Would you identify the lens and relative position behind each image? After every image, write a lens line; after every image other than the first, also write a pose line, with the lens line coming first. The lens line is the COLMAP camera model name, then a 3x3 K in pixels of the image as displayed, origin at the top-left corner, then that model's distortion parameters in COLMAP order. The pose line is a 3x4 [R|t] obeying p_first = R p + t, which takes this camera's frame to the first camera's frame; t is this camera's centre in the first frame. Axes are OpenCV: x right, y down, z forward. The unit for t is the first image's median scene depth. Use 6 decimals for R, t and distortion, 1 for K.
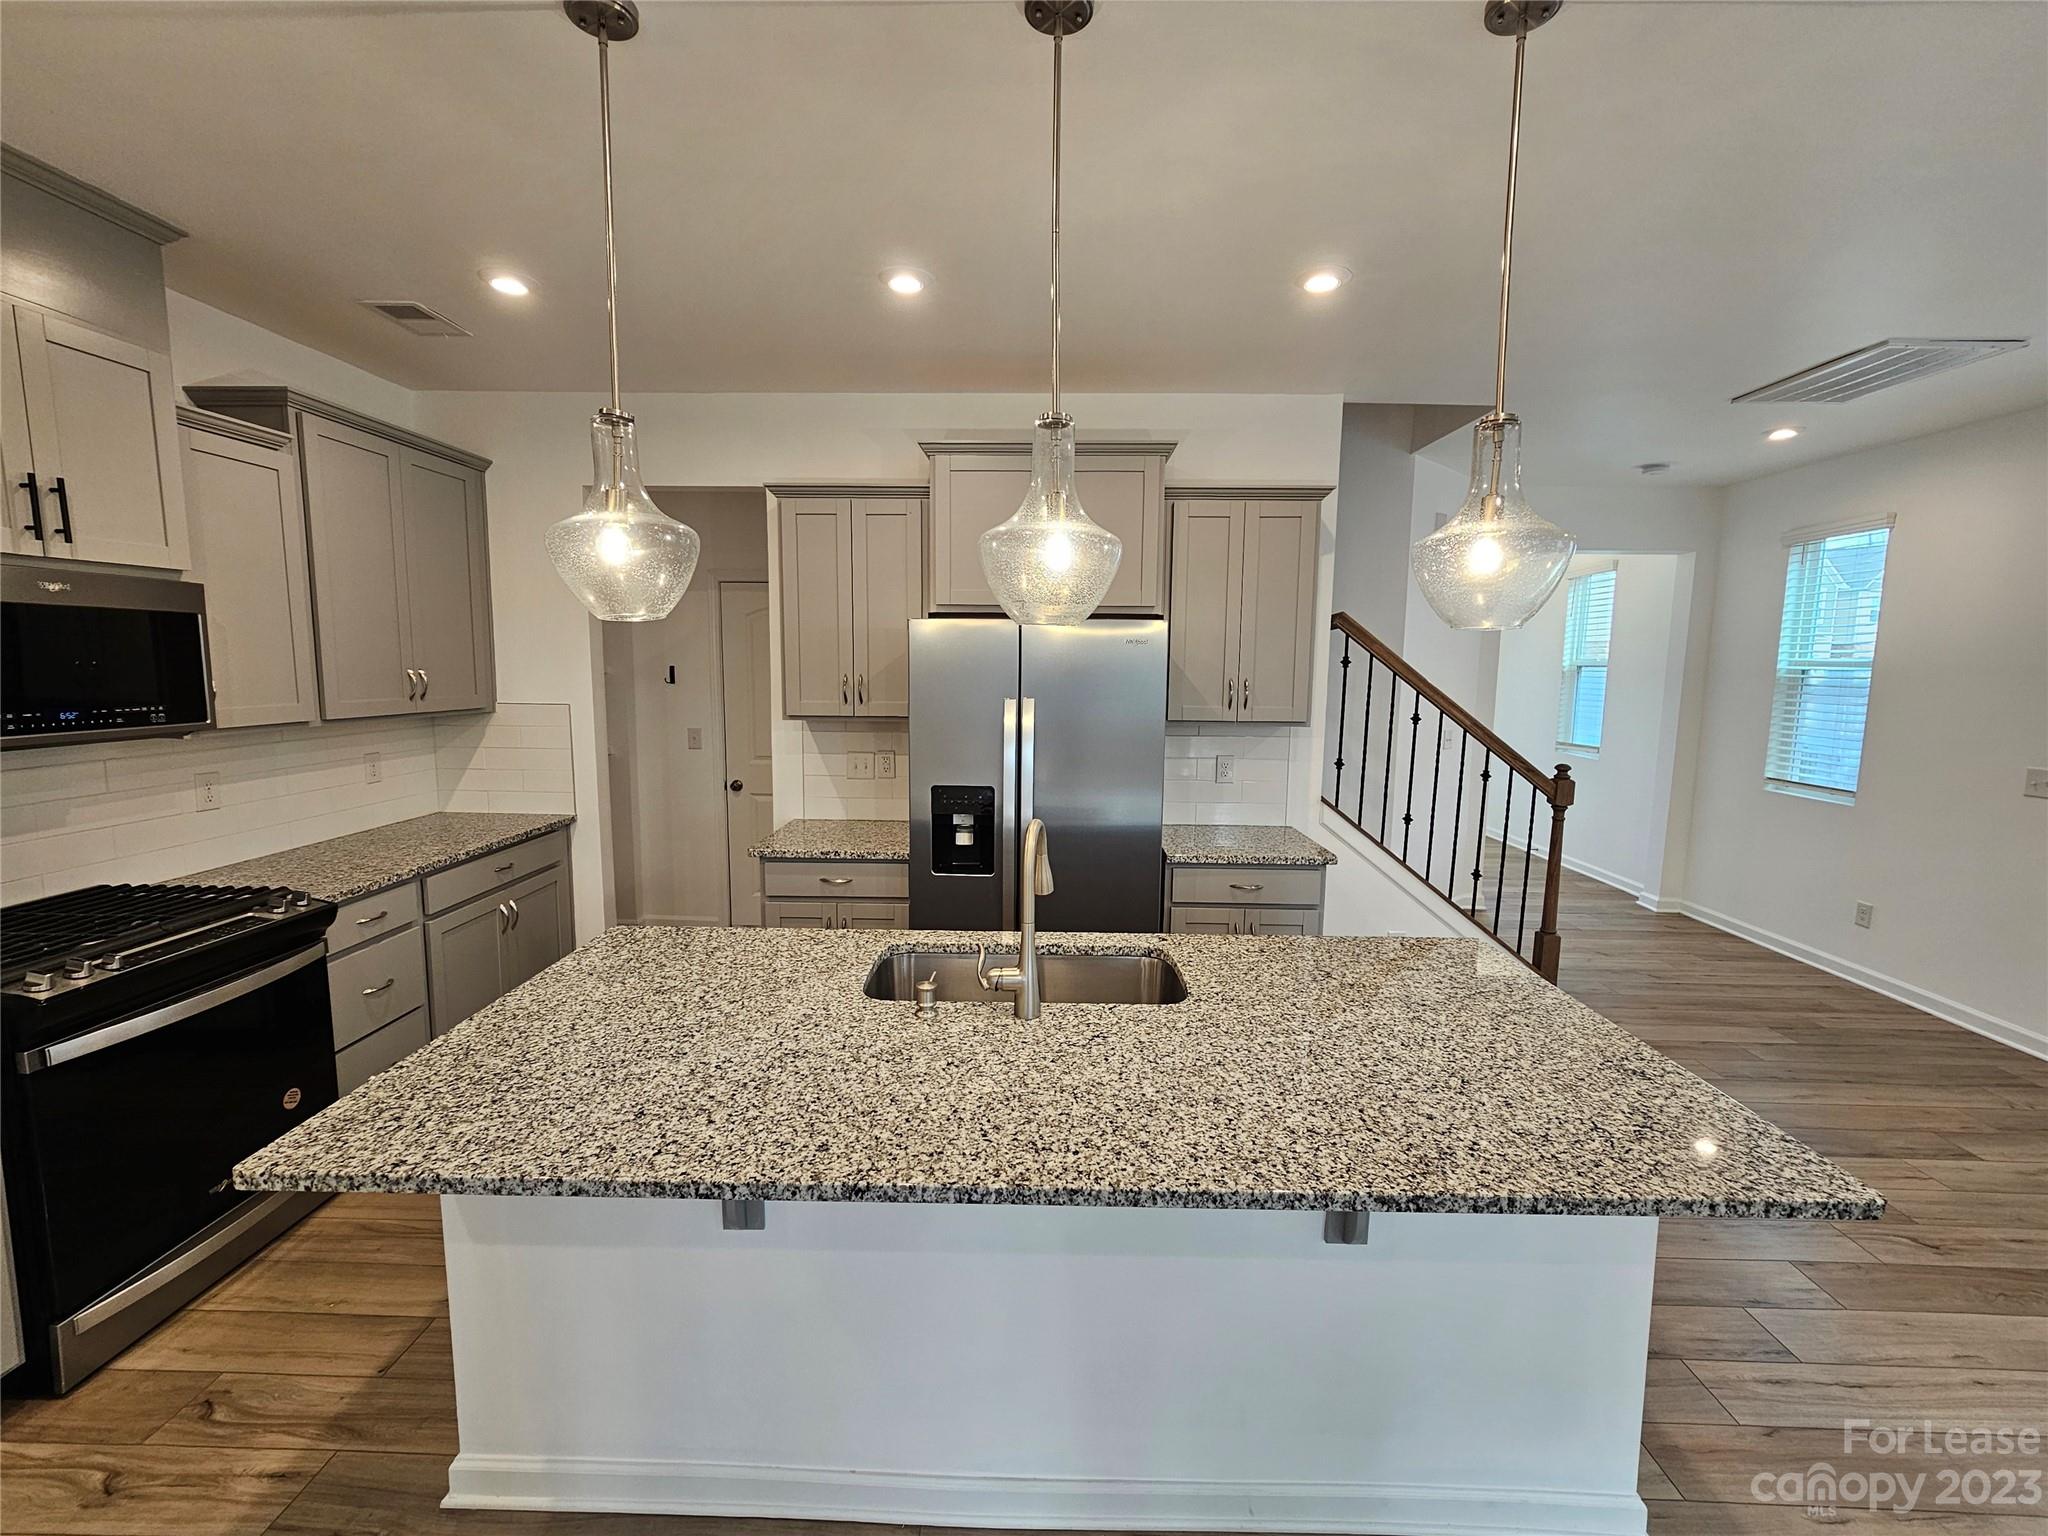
lens RADIAL K [[864.9, 0, 1031.1], [0, 864.9, 766.5], [0, 0, 1]] dist [-0.001286, -0.000271]
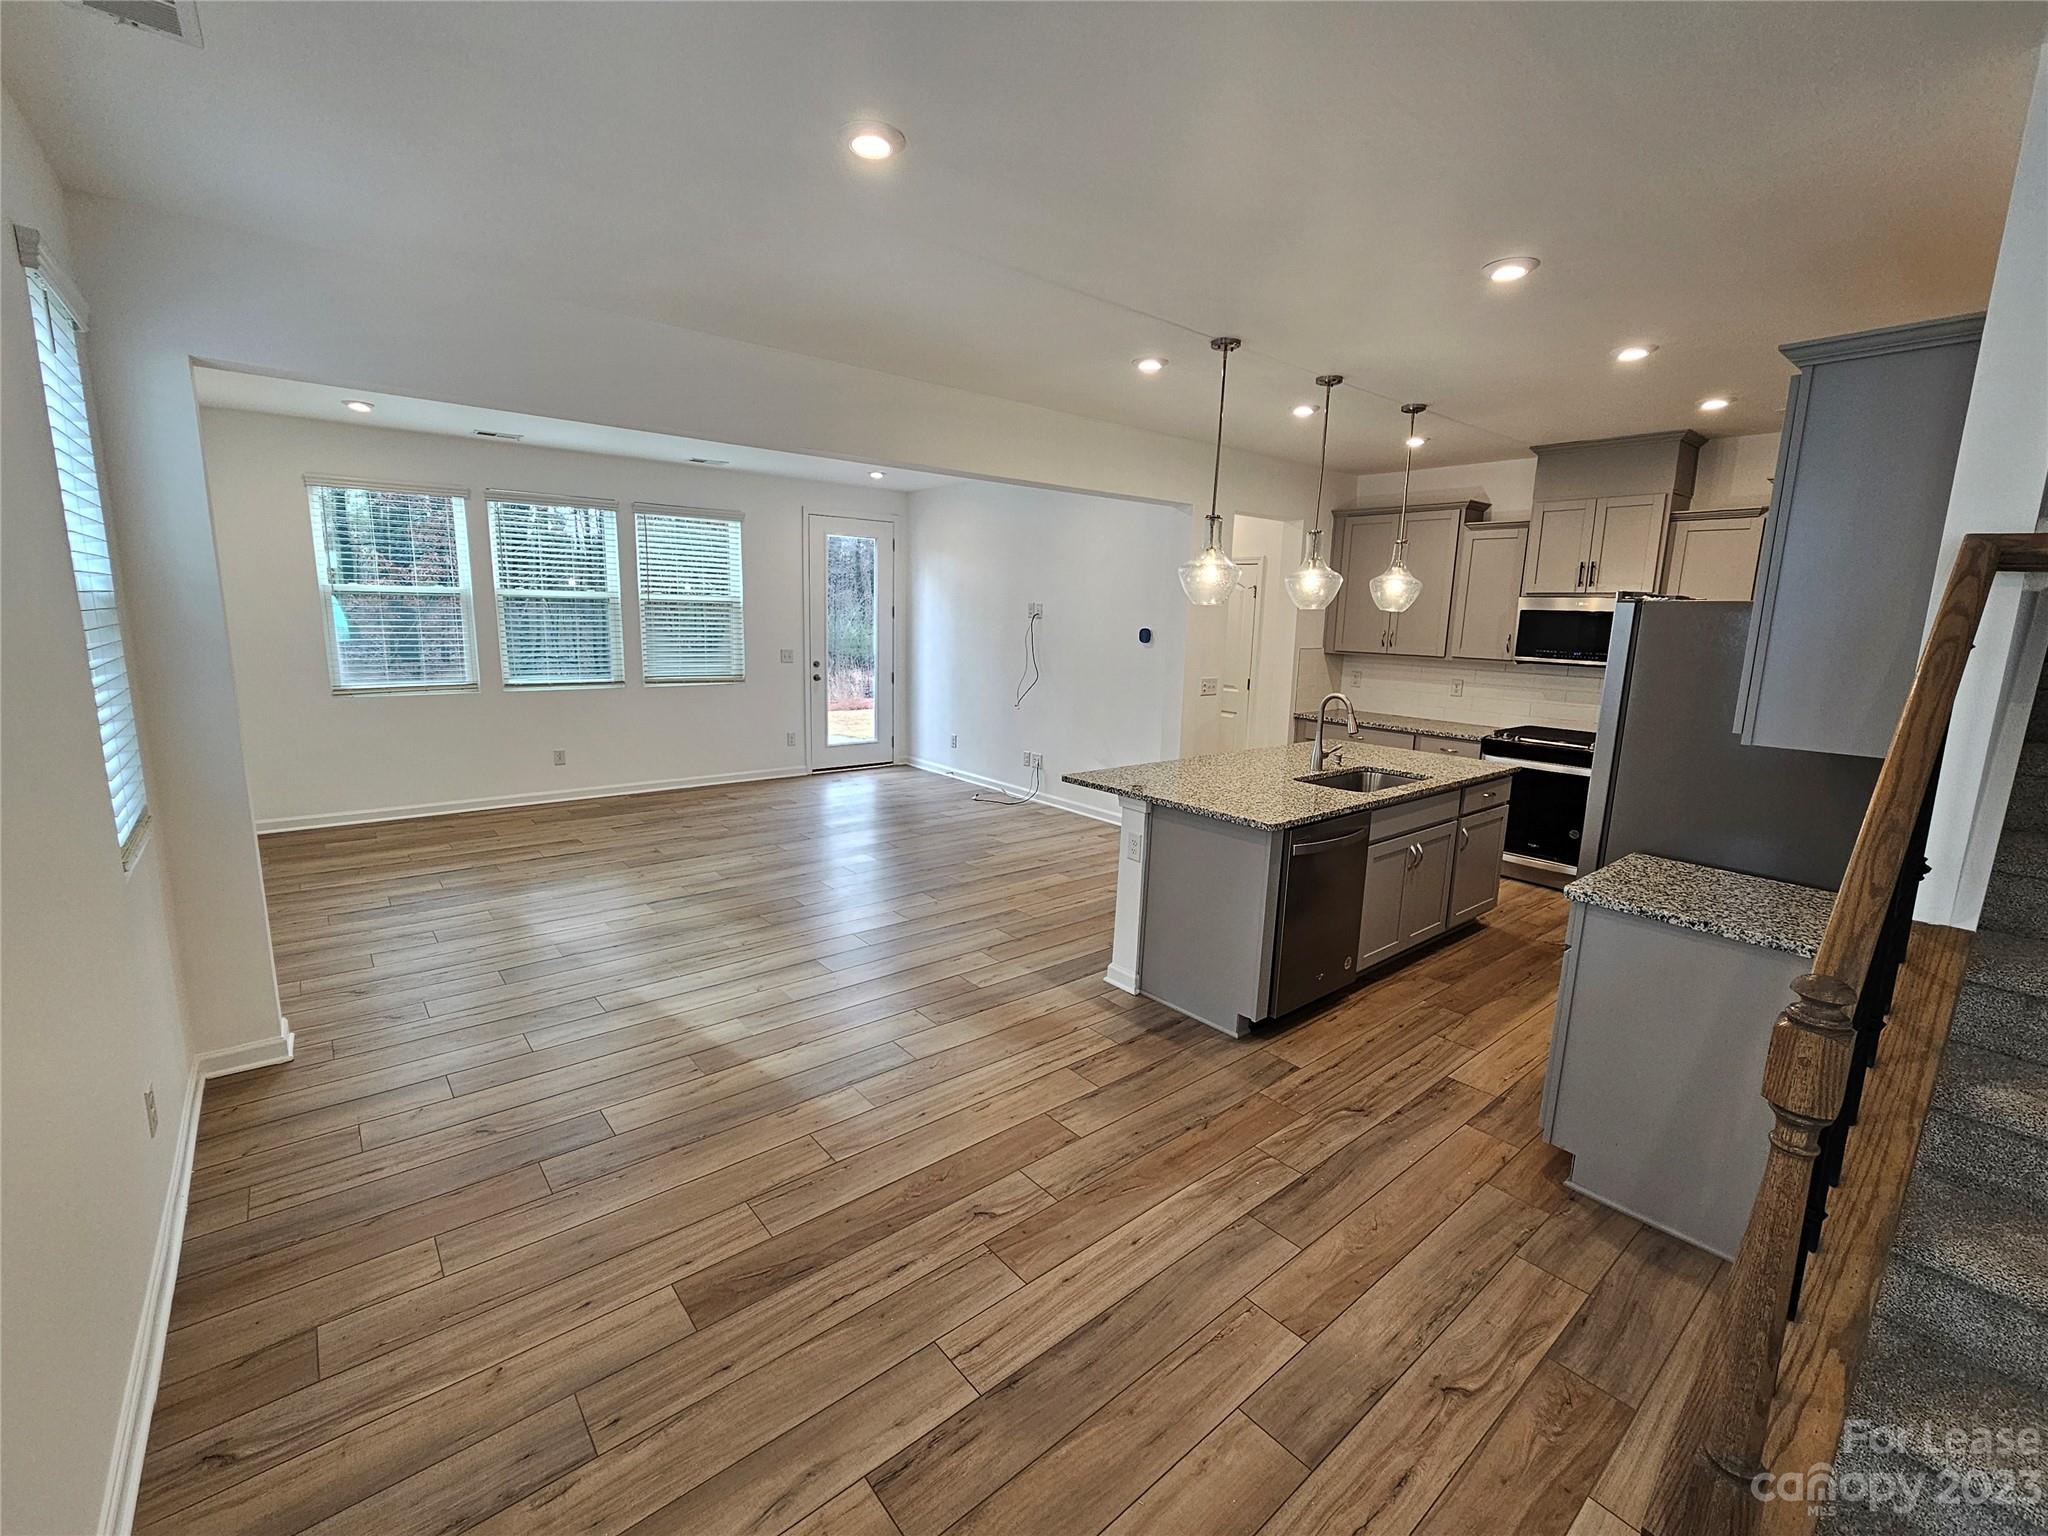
lens RADIAL K [[864.9, 0, 1020.3], [0, 864.9, 765.8], [0, 0, 1]] dist [-0.001286, -0.000271]
pose [[-0.749389, 0.080212, -0.657254, 1.902533], [-0.122040, 0.958896, 0.256172, -0.214373], [0.650786, 0.272183, -0.708797, 1.870742]]
